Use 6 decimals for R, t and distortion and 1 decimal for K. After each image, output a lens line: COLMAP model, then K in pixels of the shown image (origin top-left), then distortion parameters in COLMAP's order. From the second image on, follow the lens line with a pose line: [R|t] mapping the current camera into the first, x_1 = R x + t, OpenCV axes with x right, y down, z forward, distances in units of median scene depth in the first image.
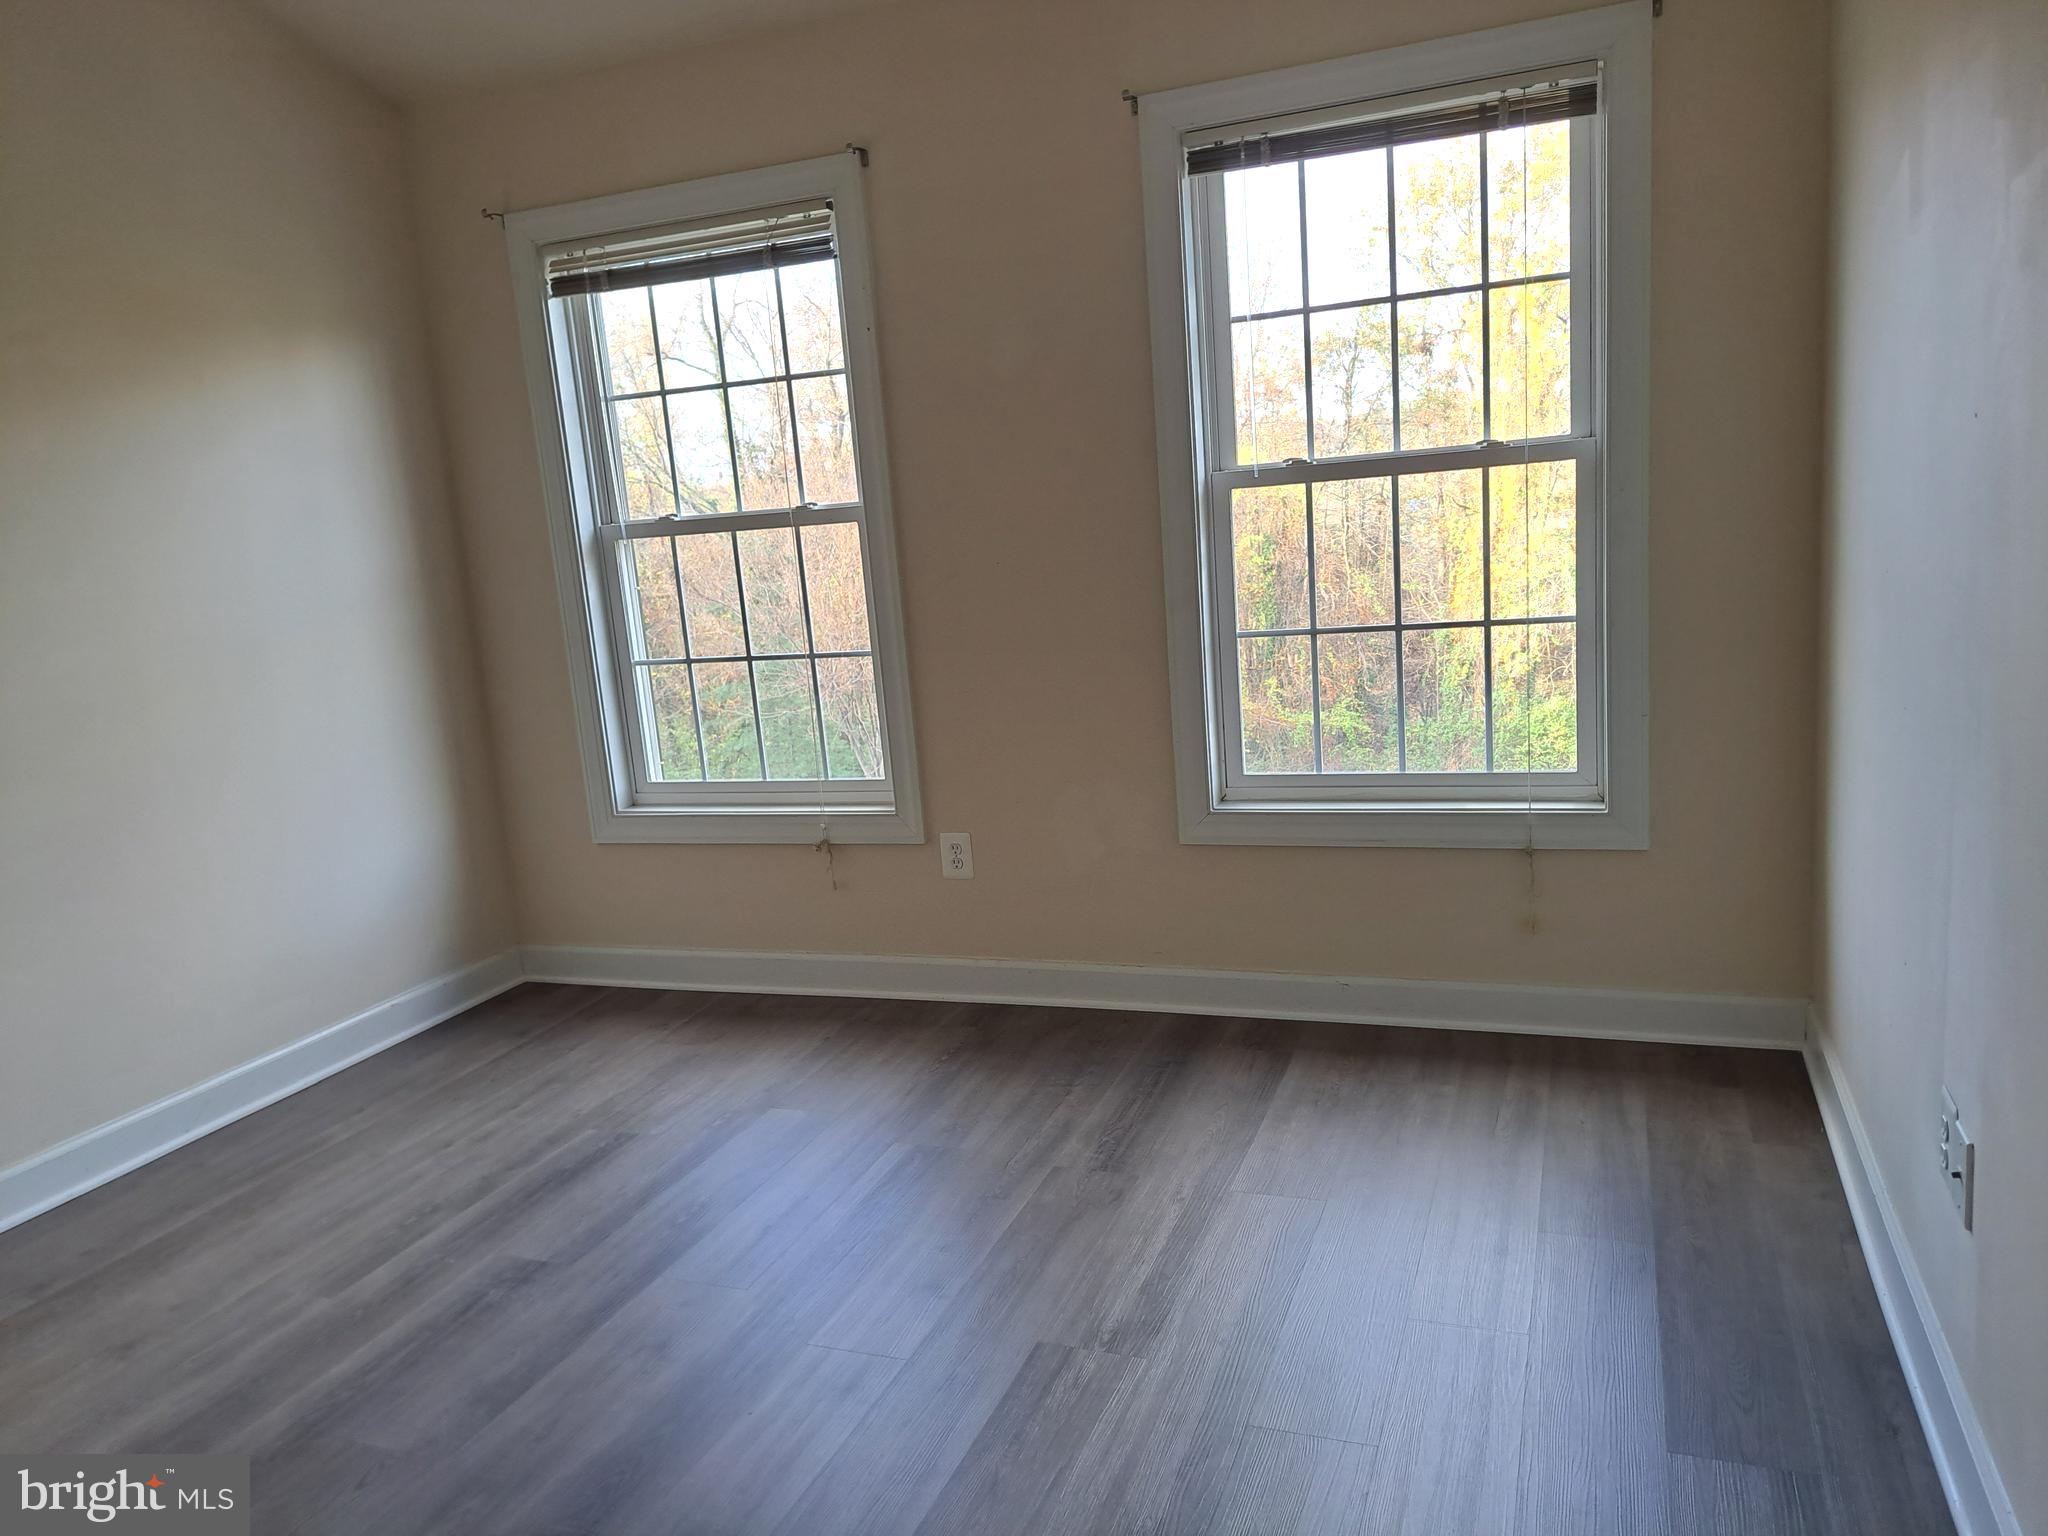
lens RADIAL K [[1466.7, 0, 1028.7], [0, 1466.7, 779.9], [0, 0, 1]] dist [0.048222, -0.052911]
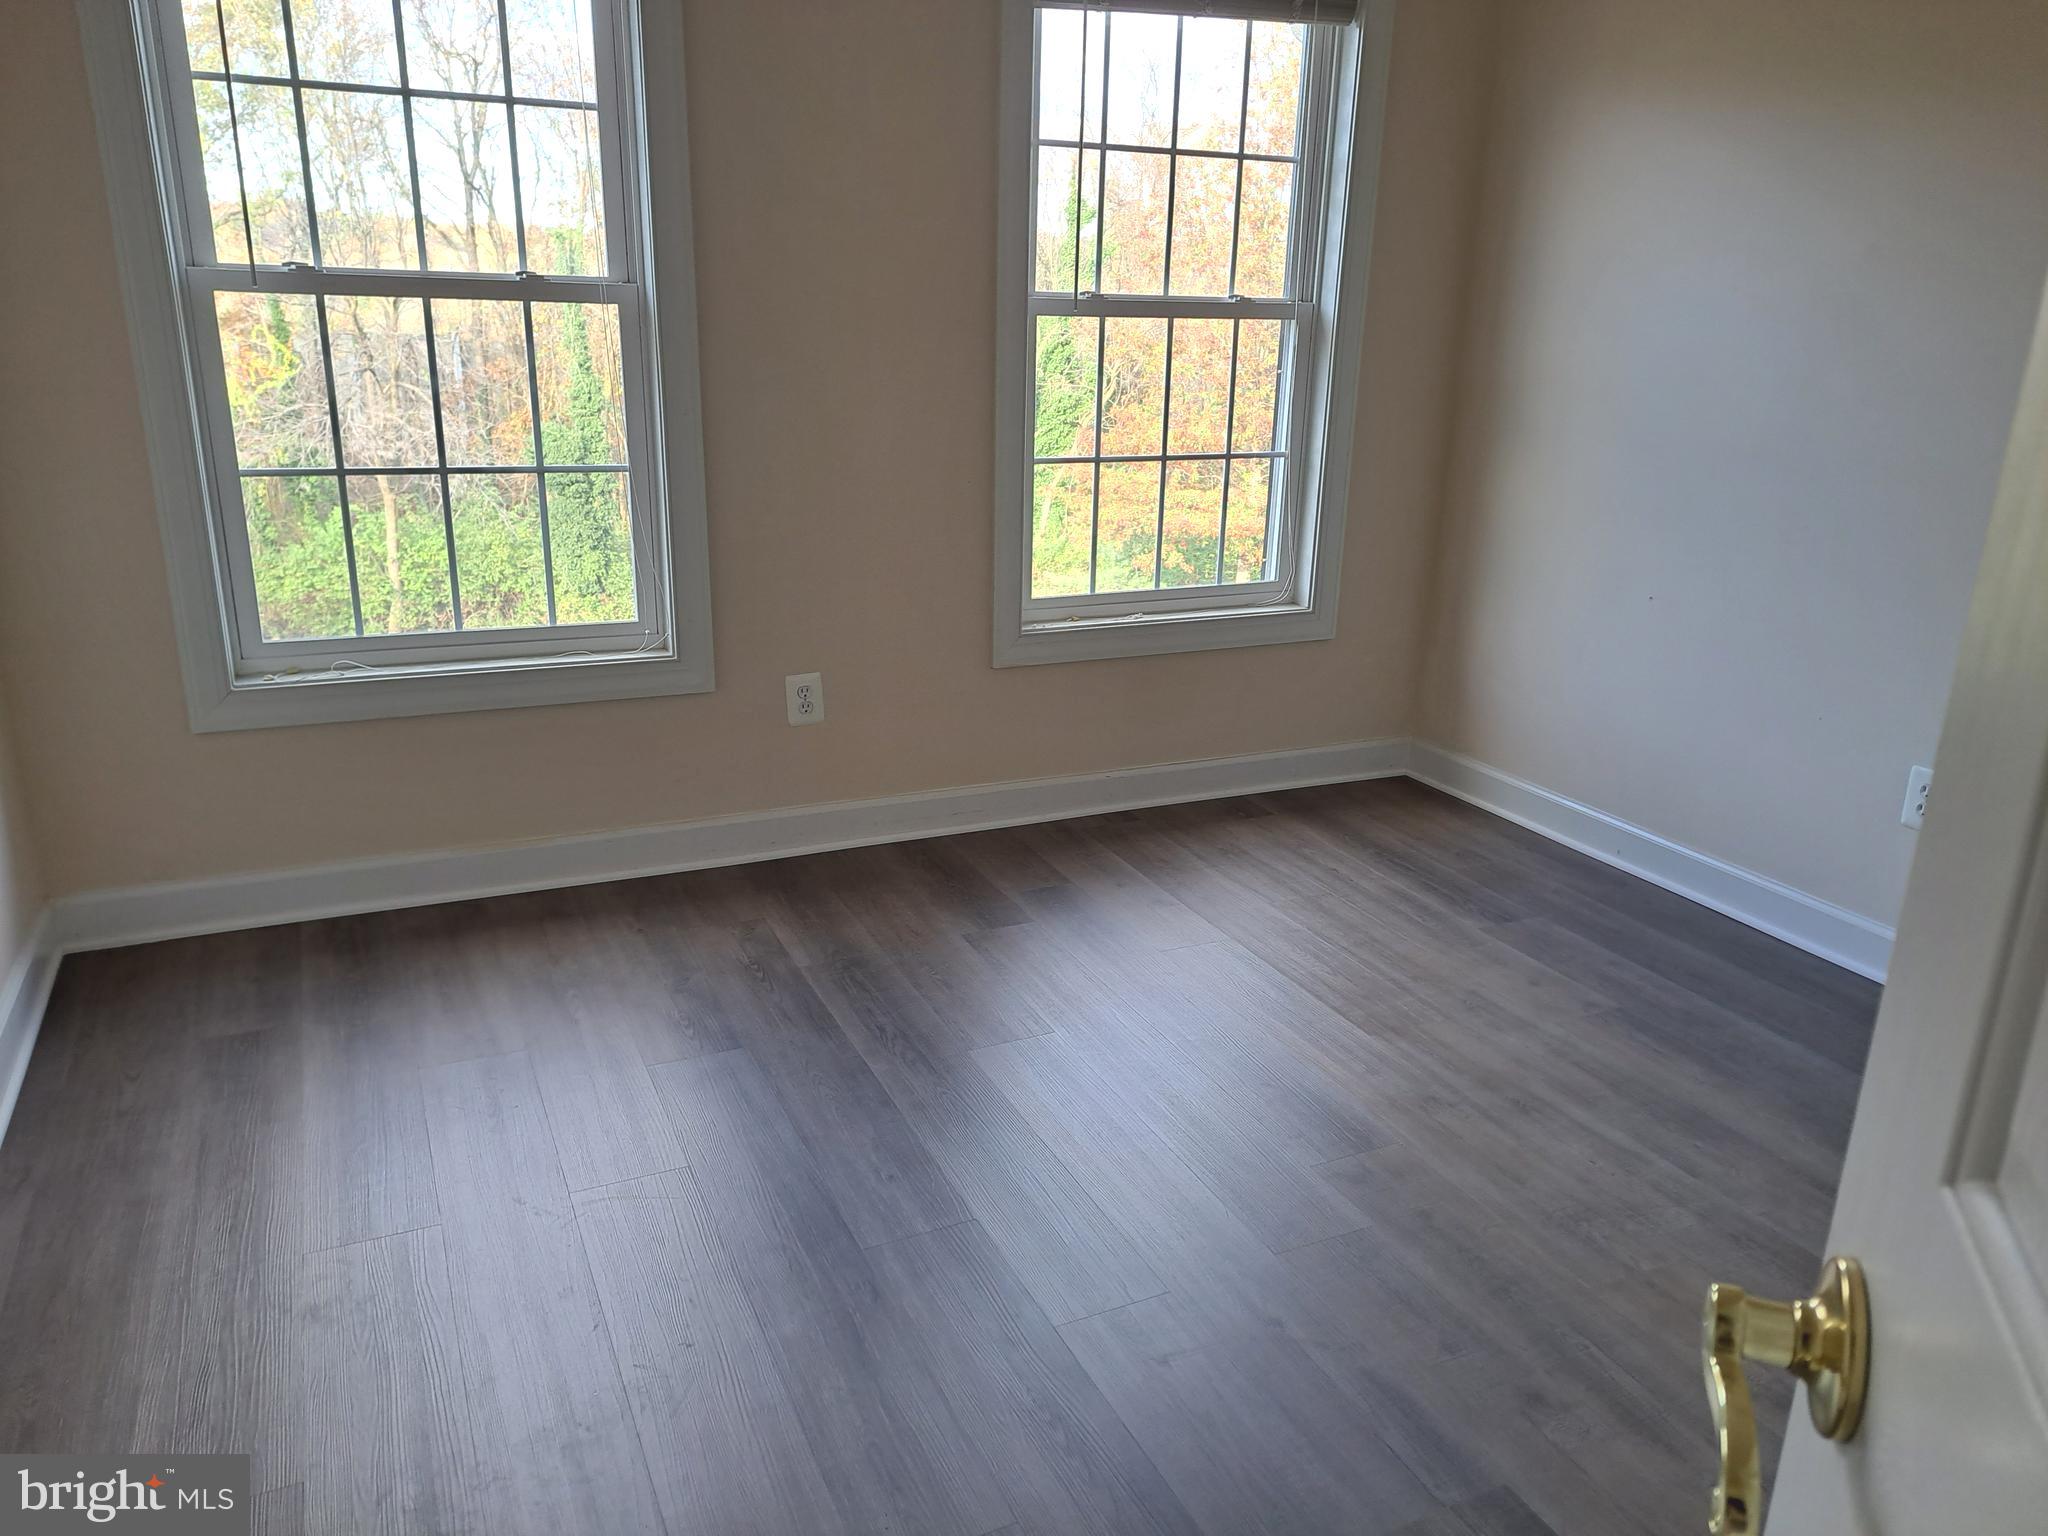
lens RADIAL K [[1466.7, 0, 1080.8], [0, 1466.7, 820.4], [0, 0, 1]] dist [0.048222, -0.052911]
pose [[0.661479, -0.144945, 0.735824, -0.591846], [0.056948, 0.988021, 0.143430, 0.006334], [-0.747799, -0.052972, 0.661809, 0.244321]]
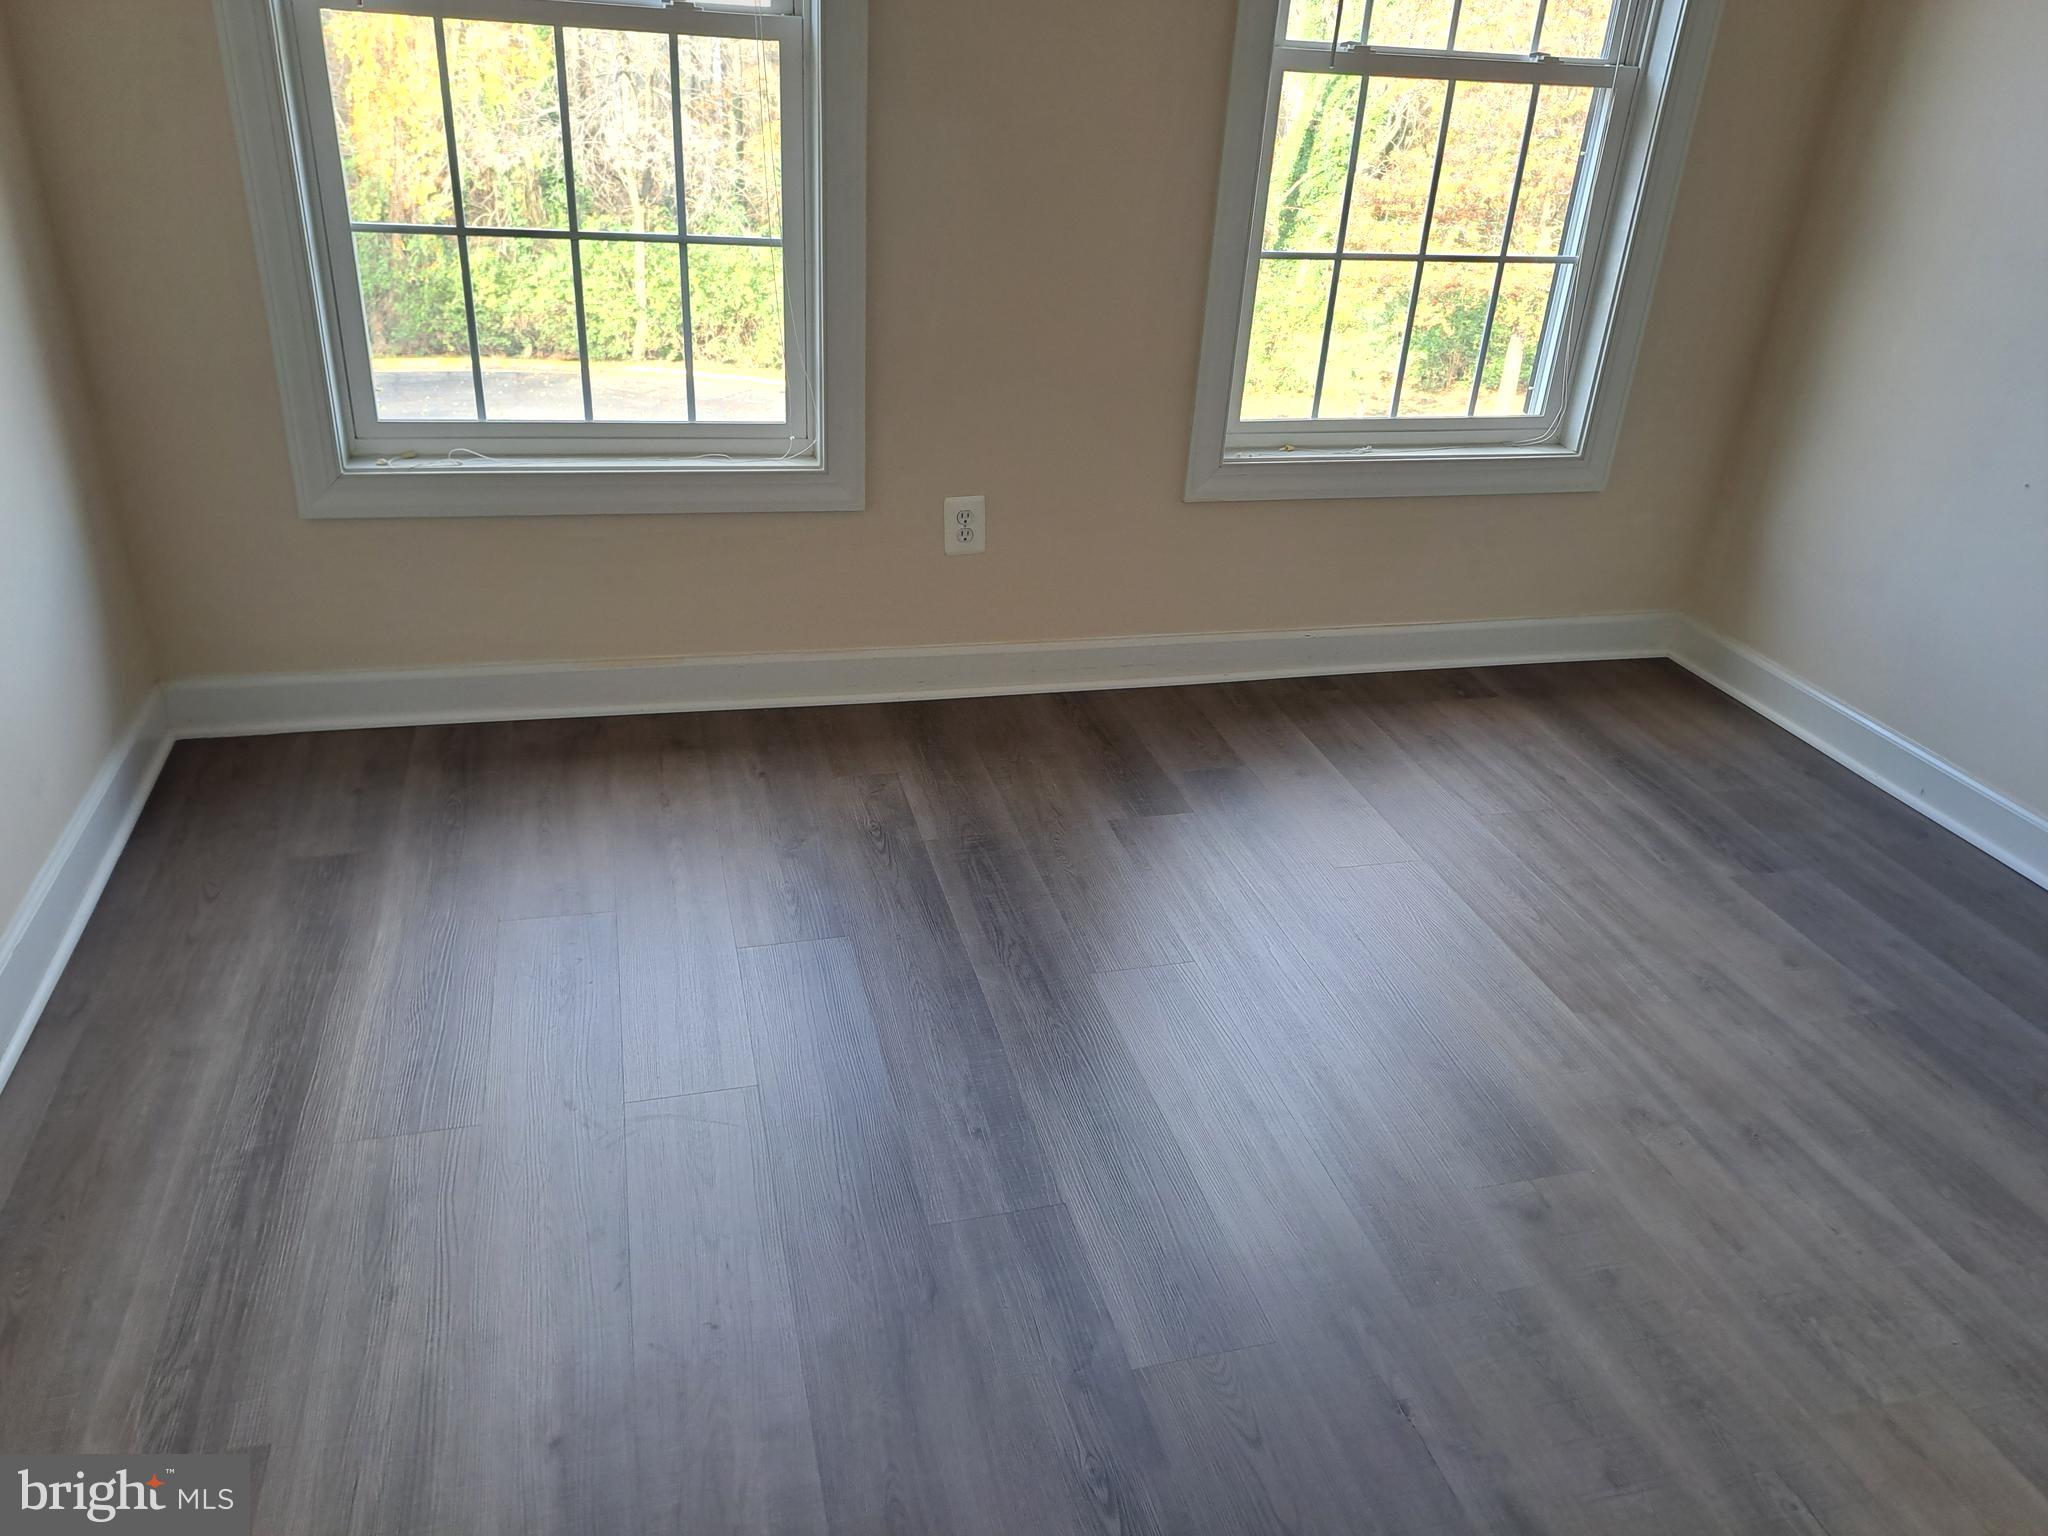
lens RADIAL K [[1466.7, 0, 1069.8], [0, 1466.7, 793.2], [0, 0, 1]] dist [0.048222, -0.052911]
pose [[0.780775, -0.165764, 0.602423, -0.485432], [-0.014265, 0.959185, 0.282420, -0.033430], [-0.624650, -0.229100, 0.746543, 0.313116]]
